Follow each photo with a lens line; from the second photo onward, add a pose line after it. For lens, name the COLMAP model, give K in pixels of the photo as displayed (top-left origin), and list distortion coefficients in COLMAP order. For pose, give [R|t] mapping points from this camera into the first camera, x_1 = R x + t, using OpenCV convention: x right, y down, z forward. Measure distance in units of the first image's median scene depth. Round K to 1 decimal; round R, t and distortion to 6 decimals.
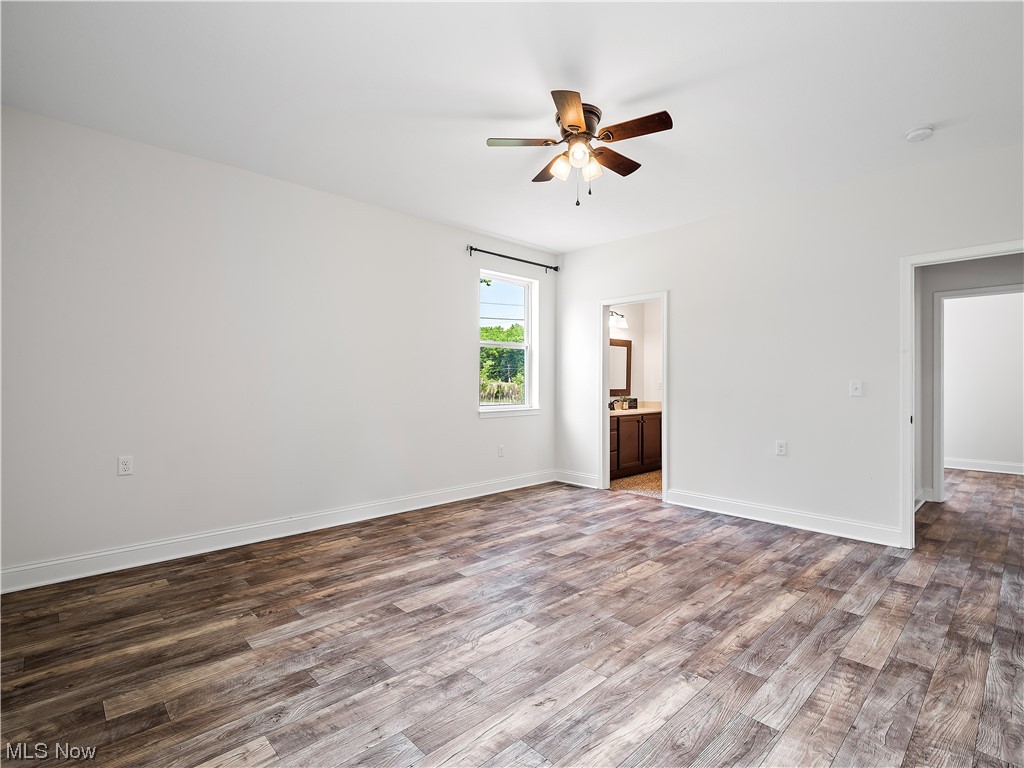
lens RADIAL K [[498.7, 0, 507.2], [0, 498.7, 384.2], [0, 0, 1]] dist [-0.002406, -0.001200]
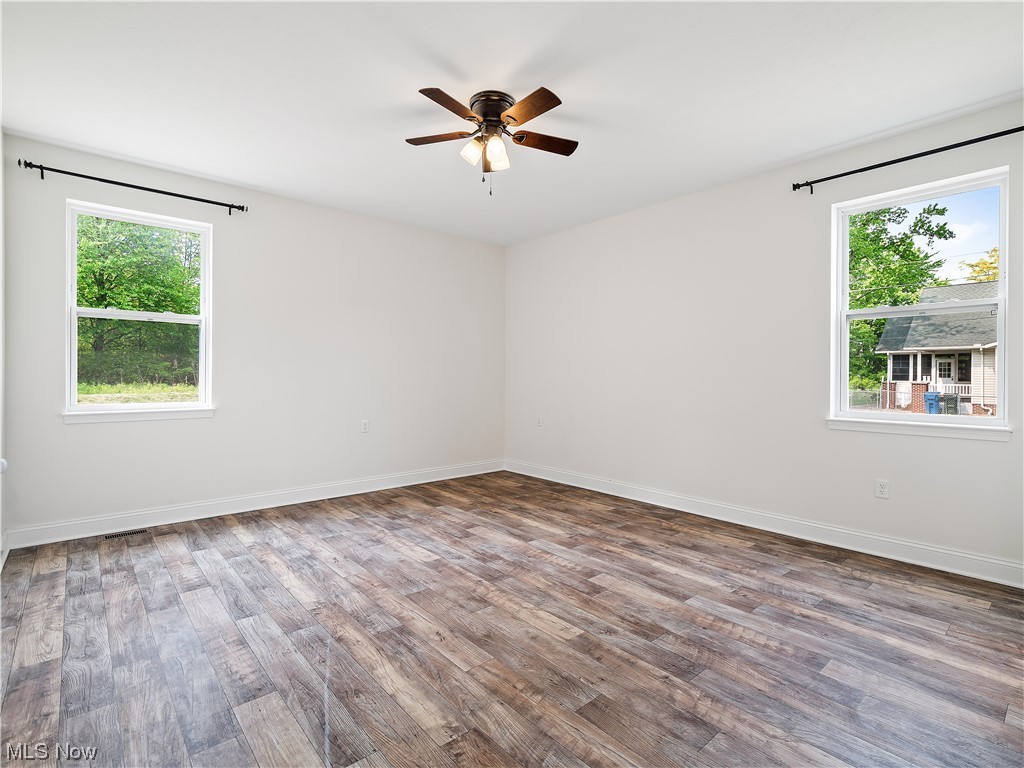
lens RADIAL K [[498.7, 0, 527.3], [0, 498.7, 366.1], [0, 0, 1]] dist [-0.002406, -0.001200]
pose [[-0.023354, -0.018369, -0.999558, 0.891260], [-0.010008, 0.999785, -0.018139, -0.002011], [0.999677, 0.009580, -0.023533, 0.844119]]
